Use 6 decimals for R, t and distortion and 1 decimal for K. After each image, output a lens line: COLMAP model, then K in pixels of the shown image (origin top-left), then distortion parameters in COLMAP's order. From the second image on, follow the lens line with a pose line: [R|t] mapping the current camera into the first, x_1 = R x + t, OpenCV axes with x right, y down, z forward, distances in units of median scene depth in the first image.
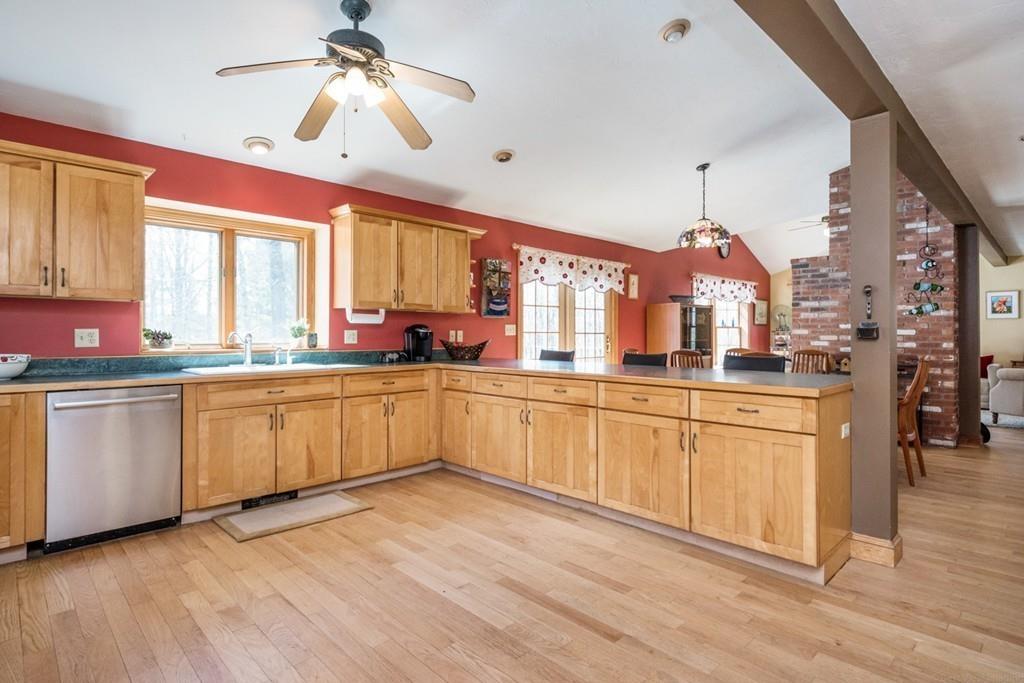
lens RADIAL K [[530.9, 0, 513.9], [0, 530.9, 332.5], [0, 0, 1]] dist [0.001661, -0.001908]
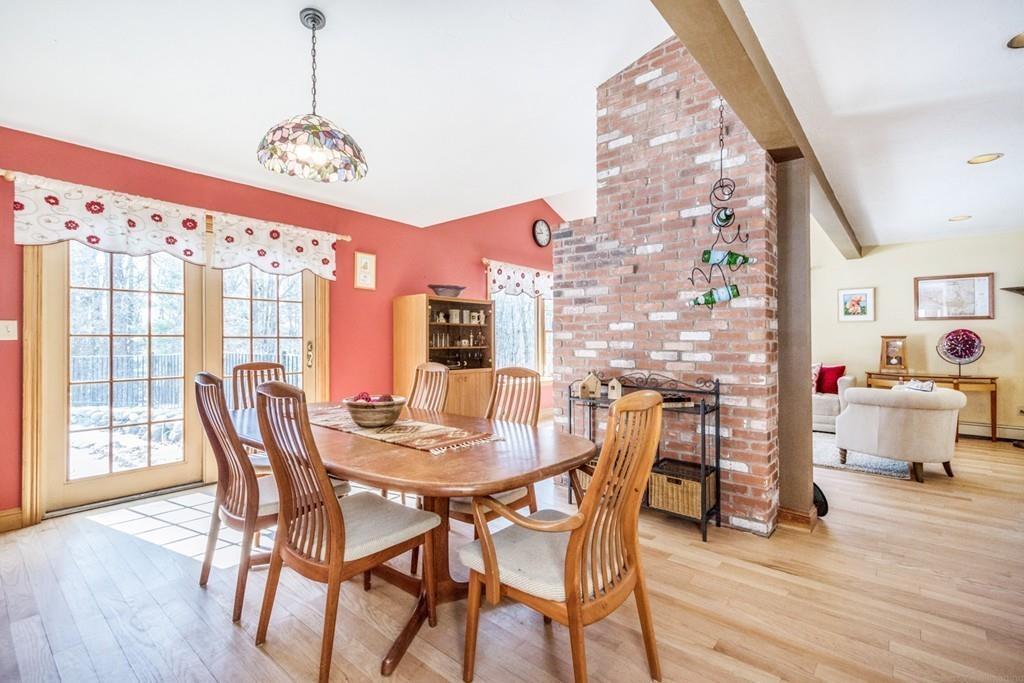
lens RADIAL K [[466.7, 0, 511.3], [0, 466.7, 335.3], [0, 0, 1]] dist [0.010401, -0.000537]
pose [[0.995235, 0.002752, 0.097468, 0.439154], [-0.002219, 0.999982, -0.005582, 0.001966], [-0.097481, 0.005339, 0.995223, 0.453317]]
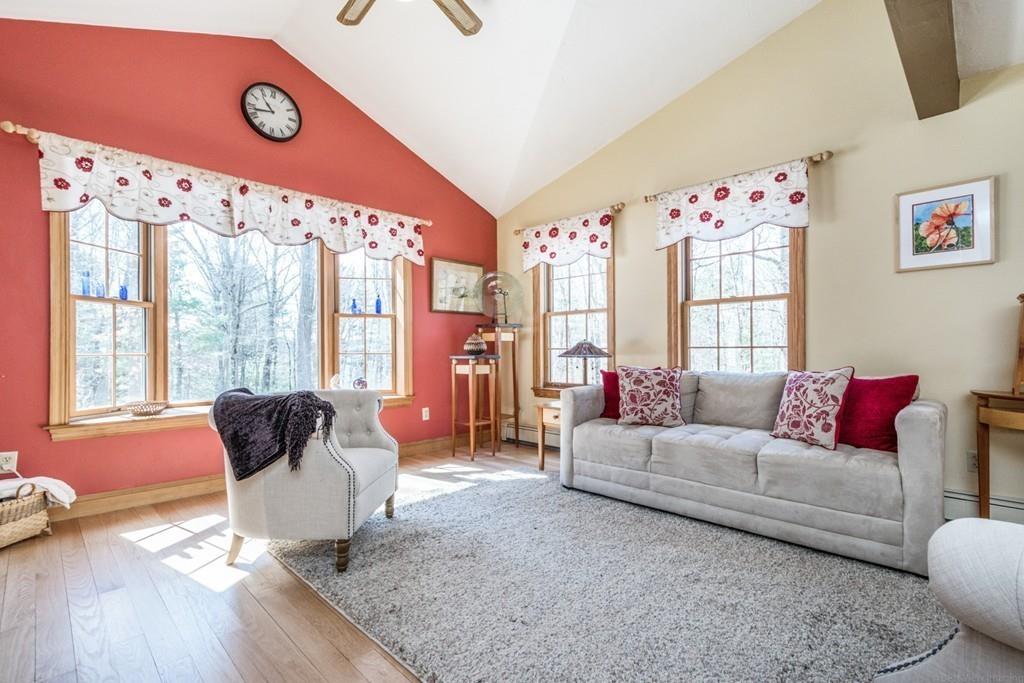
lens RADIAL K [[466.7, 0, 518.3], [0, 466.7, 349.5], [0, 0, 1]] dist [0.010401, -0.000537]
pose [[0.999737, -0.005544, 0.022258, 0.907692], [0.005560, 0.999984, -0.000669, 0.037008], [-0.022254, 0.000793, 0.999752, 0.999256]]
